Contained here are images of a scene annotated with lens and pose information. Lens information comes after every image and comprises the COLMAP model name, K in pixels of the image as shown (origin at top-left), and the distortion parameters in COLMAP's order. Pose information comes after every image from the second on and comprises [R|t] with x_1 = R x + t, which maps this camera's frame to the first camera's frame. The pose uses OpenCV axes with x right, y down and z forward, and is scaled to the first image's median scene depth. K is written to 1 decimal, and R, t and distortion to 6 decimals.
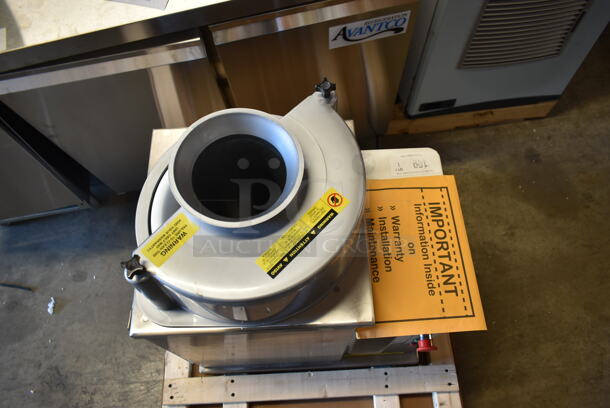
lens RADIAL K [[459.9, 0, 308.9], [0, 459.9, 199.1], [0, 0, 1]] dist [-0.019283, 0.012279]
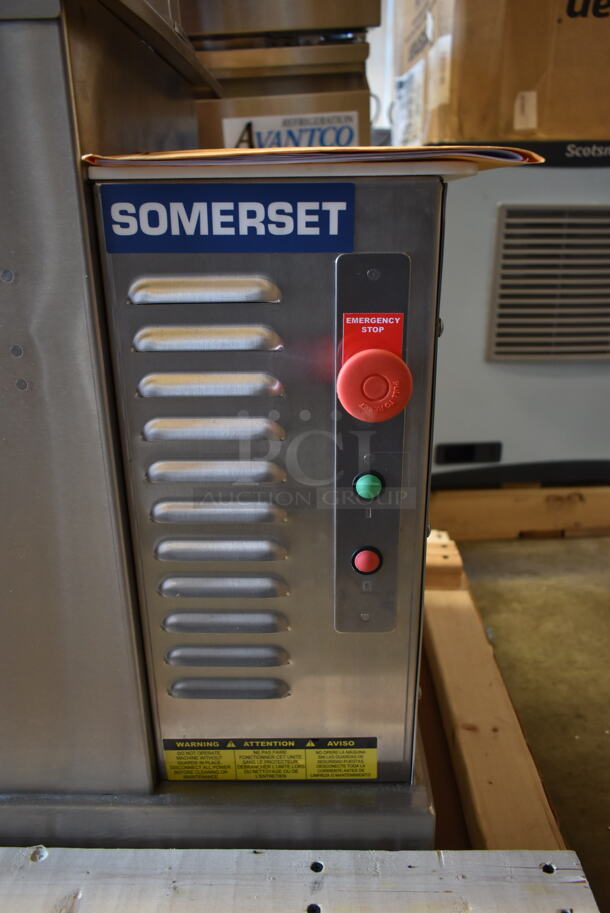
lens RADIAL K [[688.3, 0, 305.1], [0, 688.3, 457.2], [0, 0, 1]] dist [-0.019283, 0.012279]
pose [[0.998025, 0.017836, -0.060231, 0.211995], [-0.054599, 0.720436, -0.691369, 0.566303], [0.031061, 0.693292, 0.719987, 0.641459]]
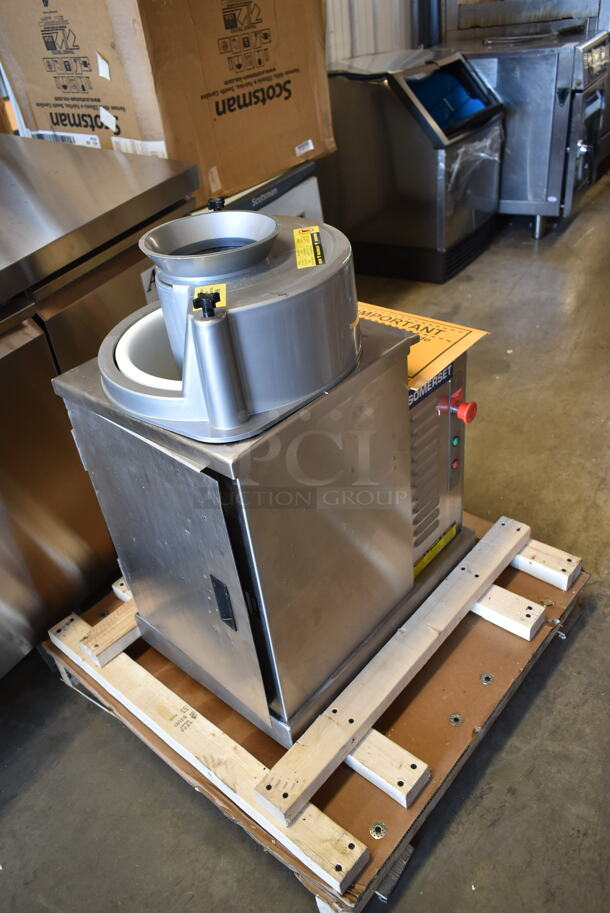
lens RADIAL K [[688.3, 0, 299.6], [0, 688.3, 456.7], [0, 0, 1]] dist [-0.019283, 0.012279]
pose [[0.694267, -0.471072, 0.544136, -0.638355], [0.688456, 0.655079, -0.311287, 0.498478], [-0.209814, 0.590730, 0.779112, 0.079680]]
